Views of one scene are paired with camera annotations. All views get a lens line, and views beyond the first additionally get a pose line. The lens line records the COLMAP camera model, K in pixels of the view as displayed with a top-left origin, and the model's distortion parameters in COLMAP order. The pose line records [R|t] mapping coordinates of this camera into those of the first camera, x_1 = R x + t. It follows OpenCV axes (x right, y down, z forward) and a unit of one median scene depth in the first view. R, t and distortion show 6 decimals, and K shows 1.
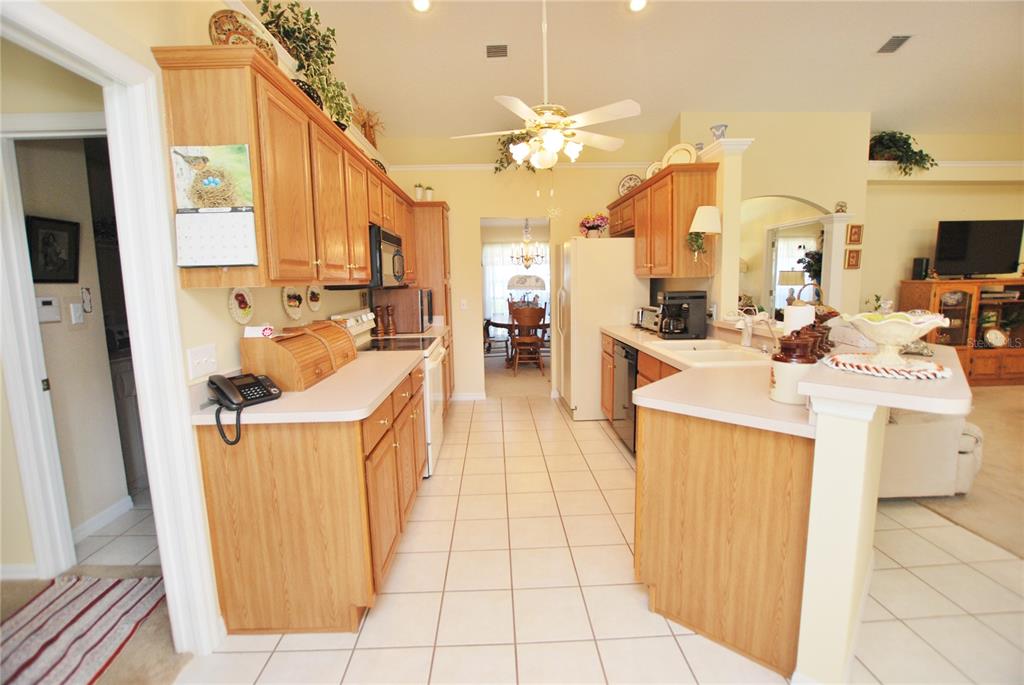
lens RADIAL K [[453.6, 0, 502.0], [0, 453.6, 339.8], [0, 0, 1]] dist [-0.025308, 0.000058]
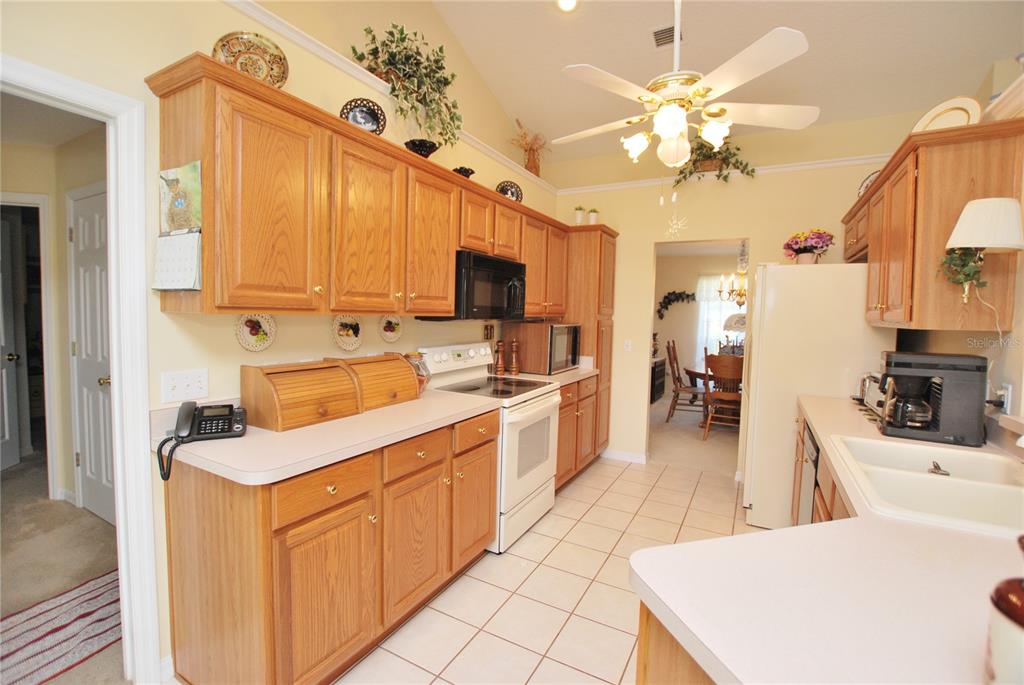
lens RADIAL K [[449.3, 0, 512.0], [0, 449.3, 342.5], [0, 0, 1]] dist [-0.024611, 0.000440]
pose [[0.859570, 0.073639, -0.505684, 0.237048], [-0.106647, 0.993624, -0.036587, -0.048053], [0.499766, 0.085379, 0.861942, 0.279867]]
